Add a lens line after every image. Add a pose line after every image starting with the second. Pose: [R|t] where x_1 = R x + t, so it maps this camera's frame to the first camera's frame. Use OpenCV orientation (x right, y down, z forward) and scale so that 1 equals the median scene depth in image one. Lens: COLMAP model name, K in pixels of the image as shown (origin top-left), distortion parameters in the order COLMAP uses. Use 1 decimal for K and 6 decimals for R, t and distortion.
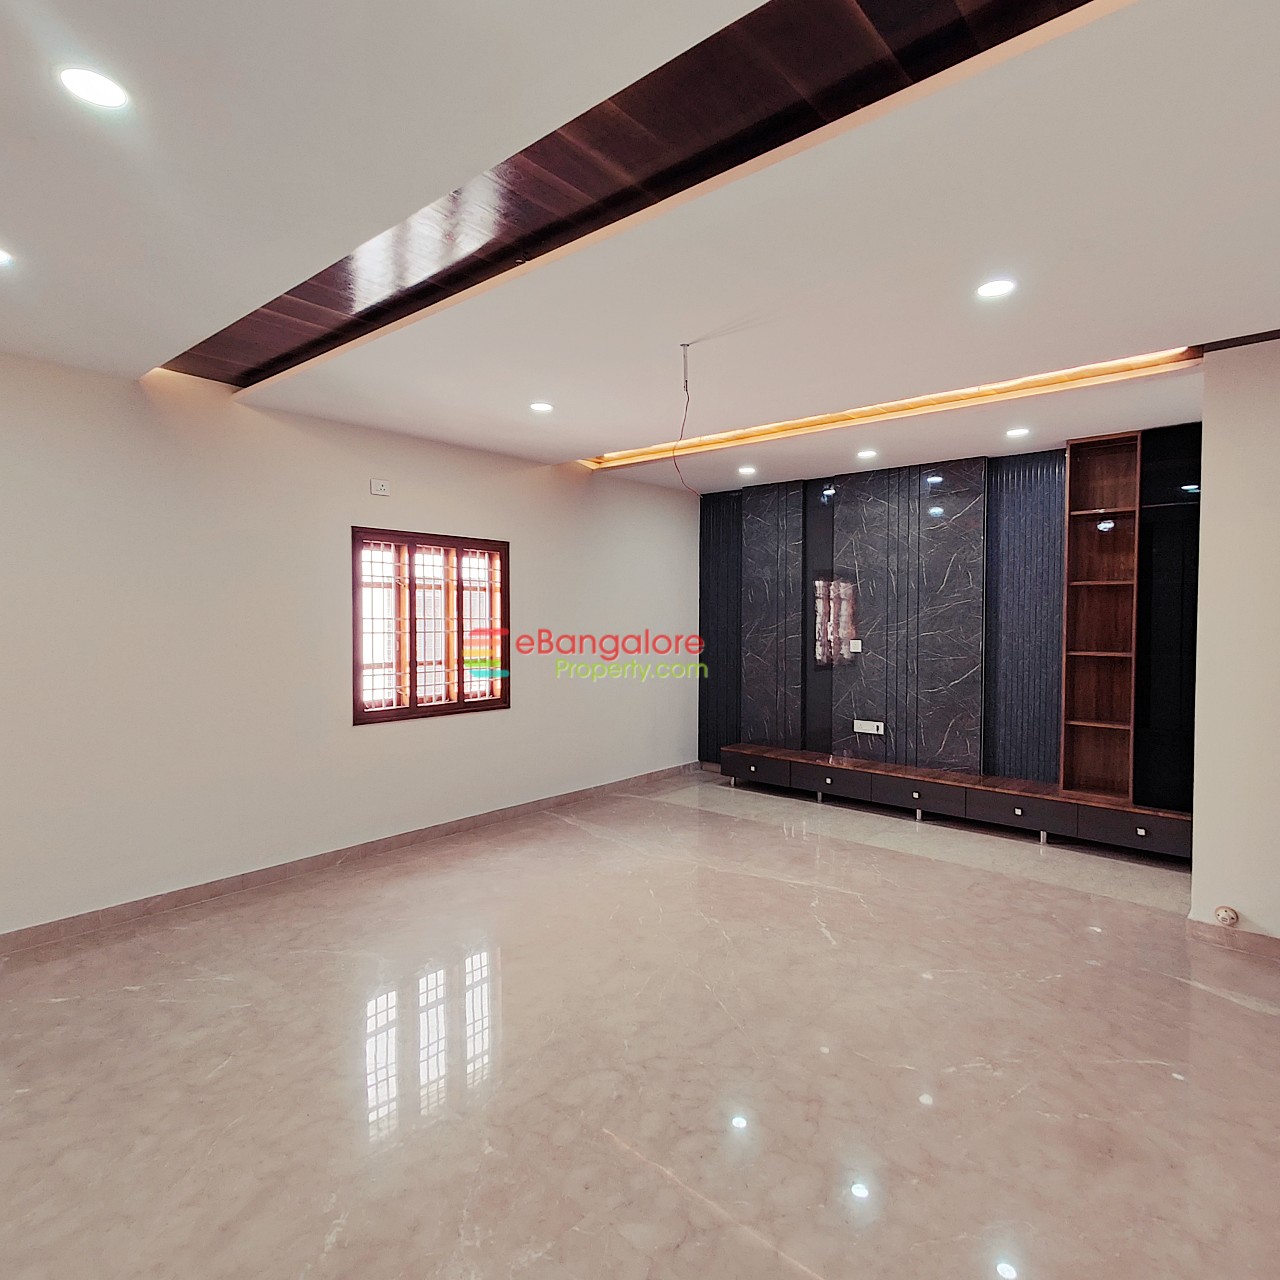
lens RADIAL K [[754.0, 0, 650.9], [0, 754.0, 637.4], [0, 0, 1]] dist [0.008545, -0.000277]
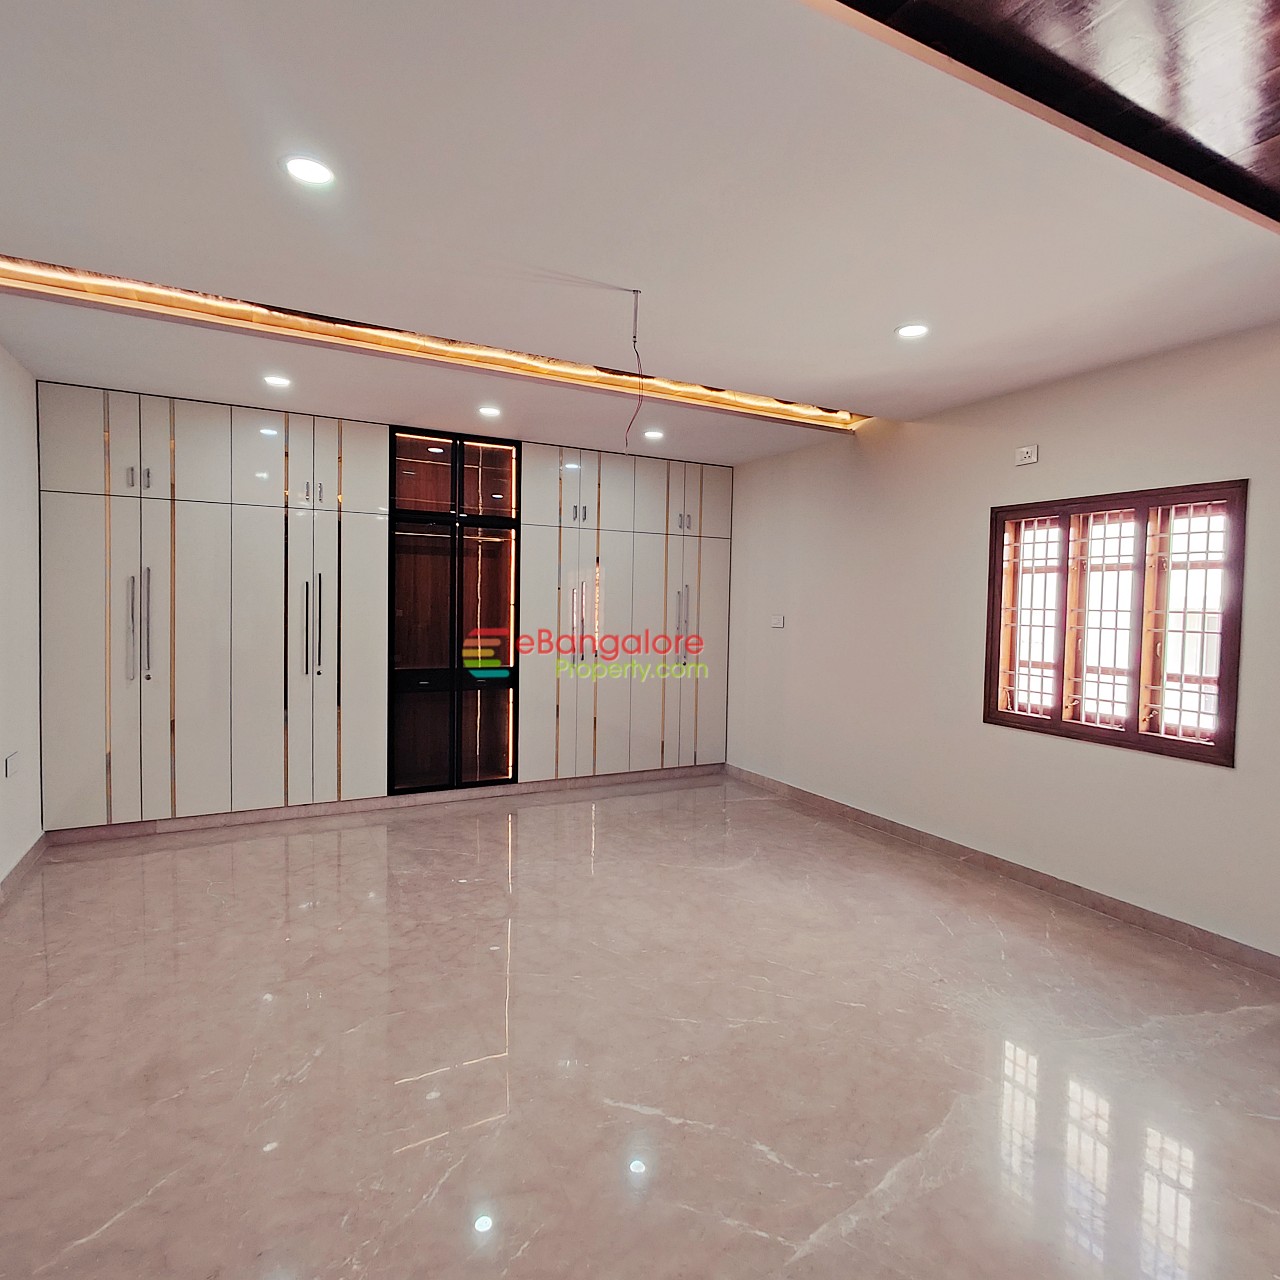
lens RADIAL K [[747.2, 0, 640.0], [0, 747.2, 640.0], [0, 0, 1]] dist [0.005283, 0.002443]
pose [[-0.372763, 0.036381, -0.927213, 0.589926], [-0.050851, 0.996929, 0.059560, -0.017391], [0.926532, 0.069351, -0.369768, 0.900872]]
